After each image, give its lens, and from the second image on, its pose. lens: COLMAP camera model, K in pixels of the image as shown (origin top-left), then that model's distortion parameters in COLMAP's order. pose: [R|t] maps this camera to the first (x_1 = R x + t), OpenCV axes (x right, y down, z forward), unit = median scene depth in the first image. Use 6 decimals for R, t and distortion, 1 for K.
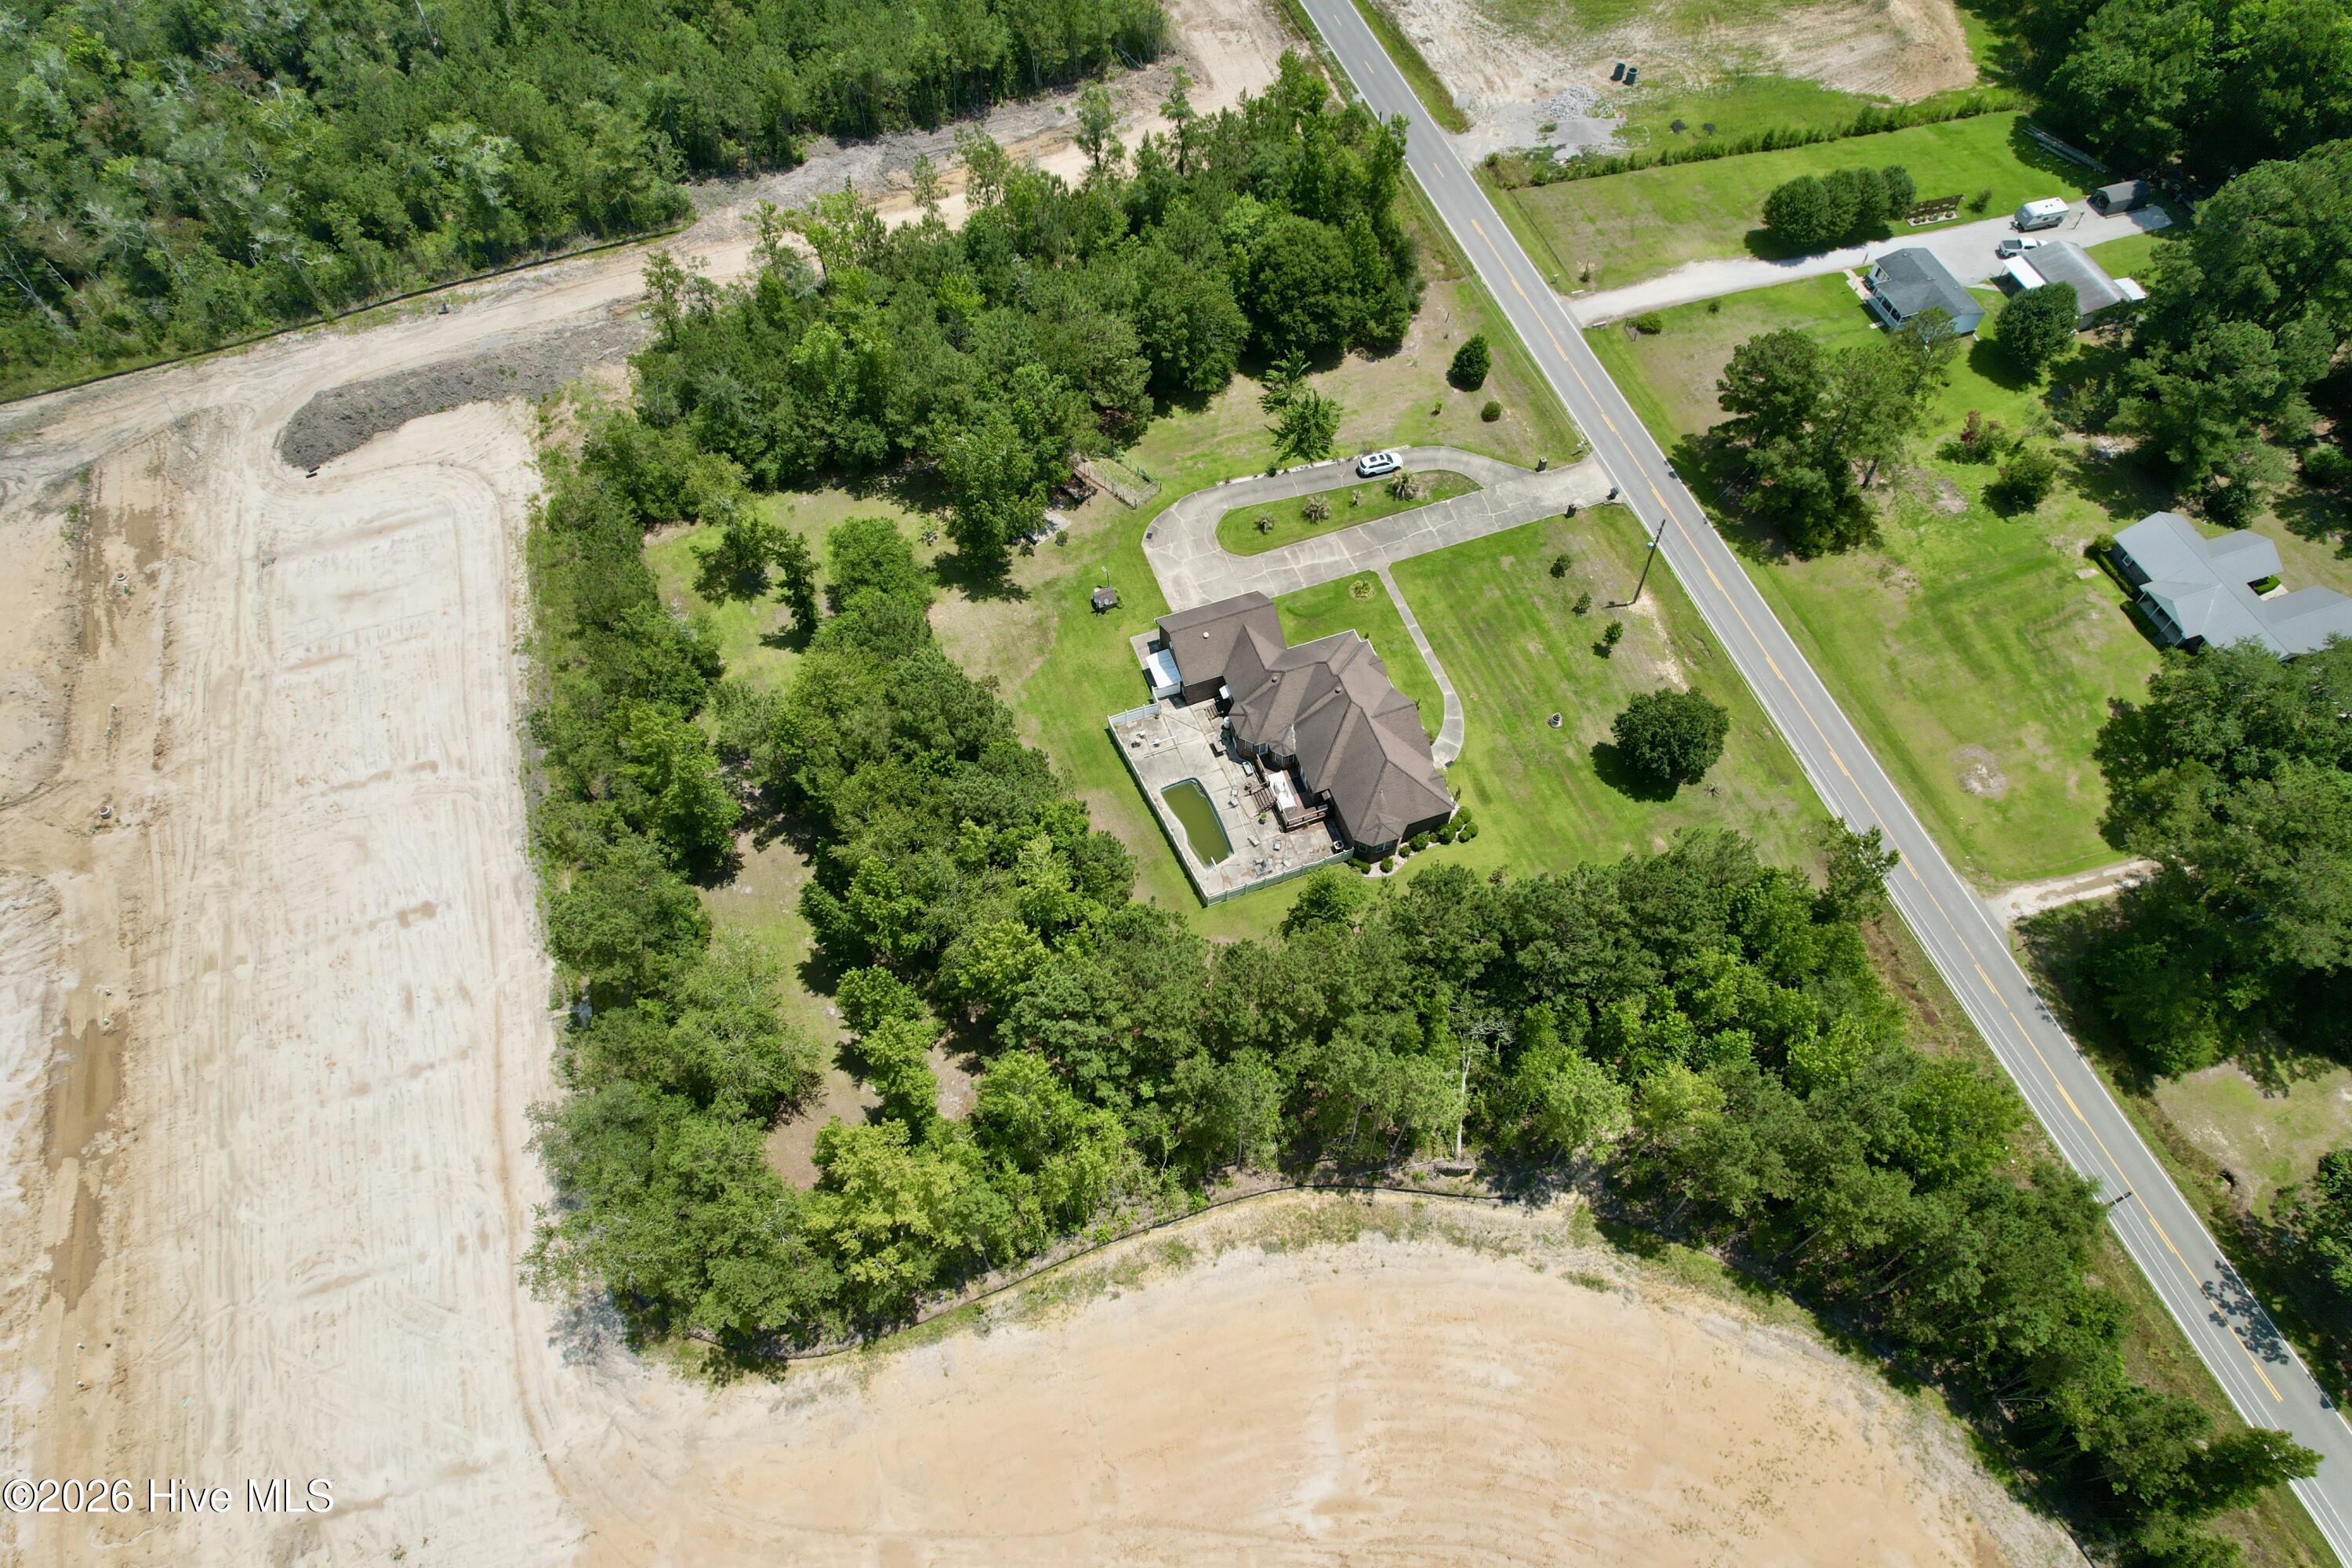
lens RADIAL K [[1513.1, 0, 1188.2], [0, 1513.1, 786.5], [0, 0, 1]] dist [-0.096245, 0.095068]
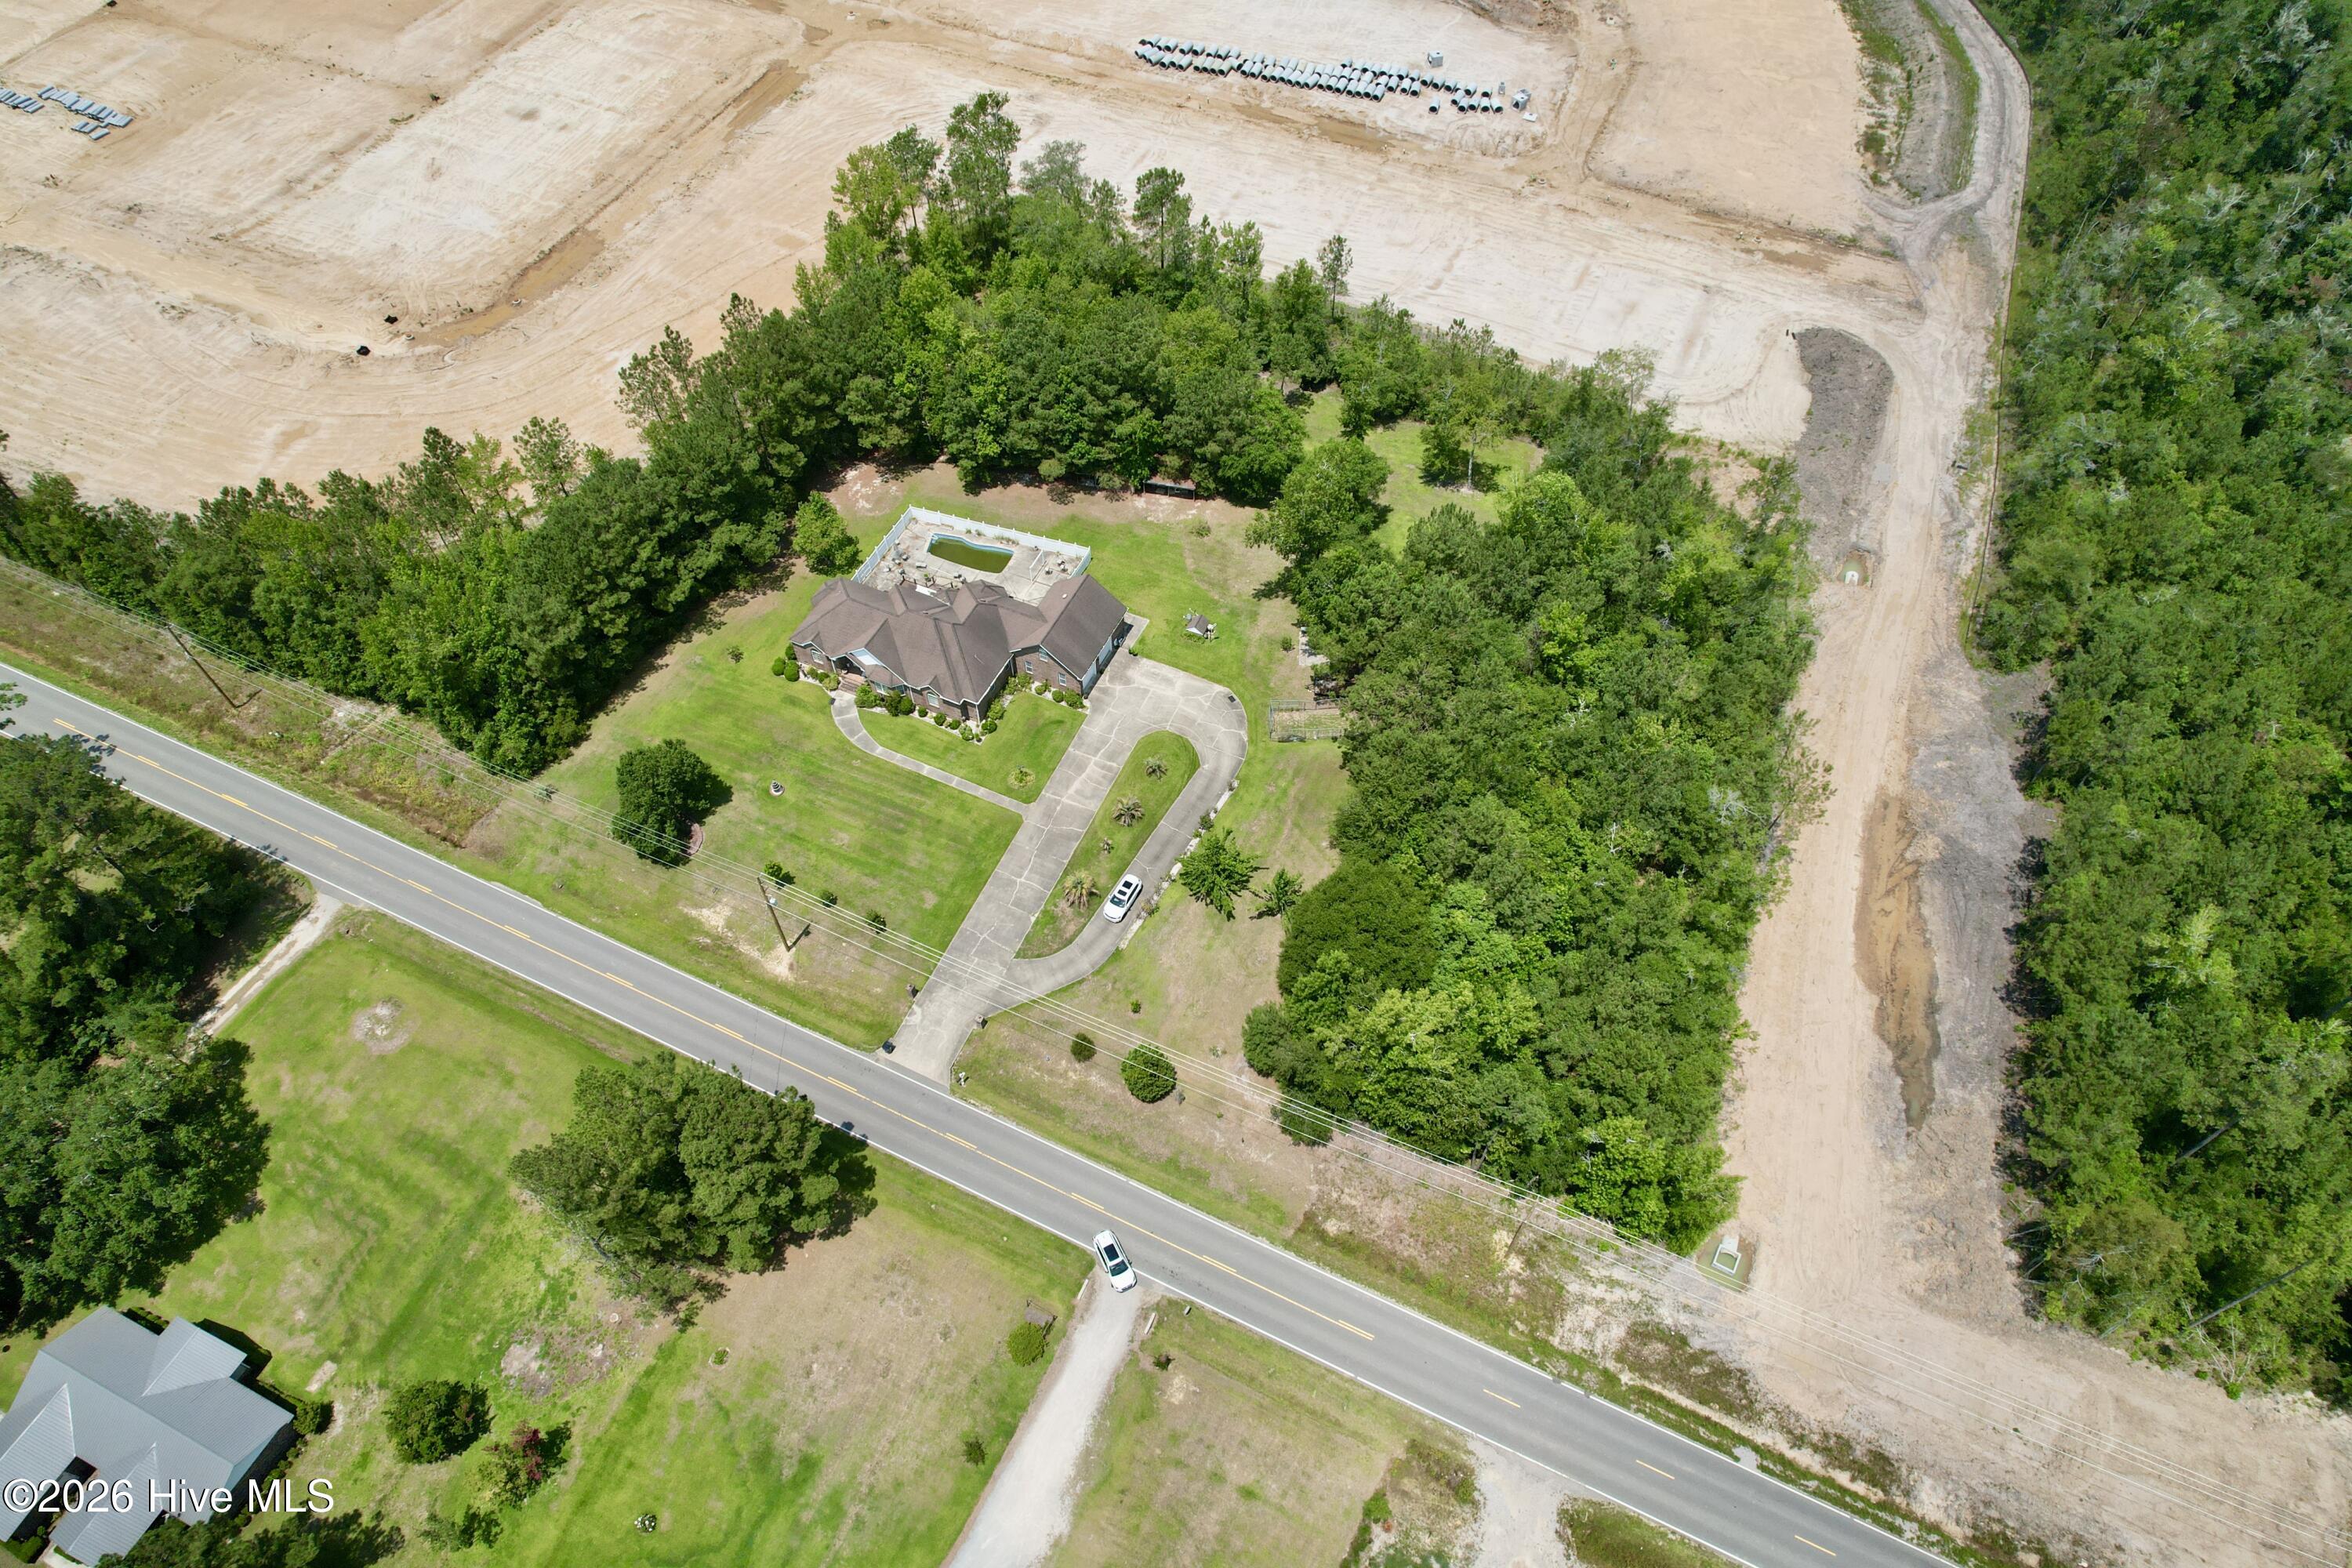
lens RADIAL K [[1497.4, 0, 1180.1], [0, 1497.4, 791.1], [0, 0, 1]] dist [-0.088062, 0.083107]
pose [[-0.696997, 0.587235, -0.411521, 0.434707], [-0.602748, -0.168908, 0.779849, -0.918653], [0.388445, 0.791597, 0.471683, 0.585084]]
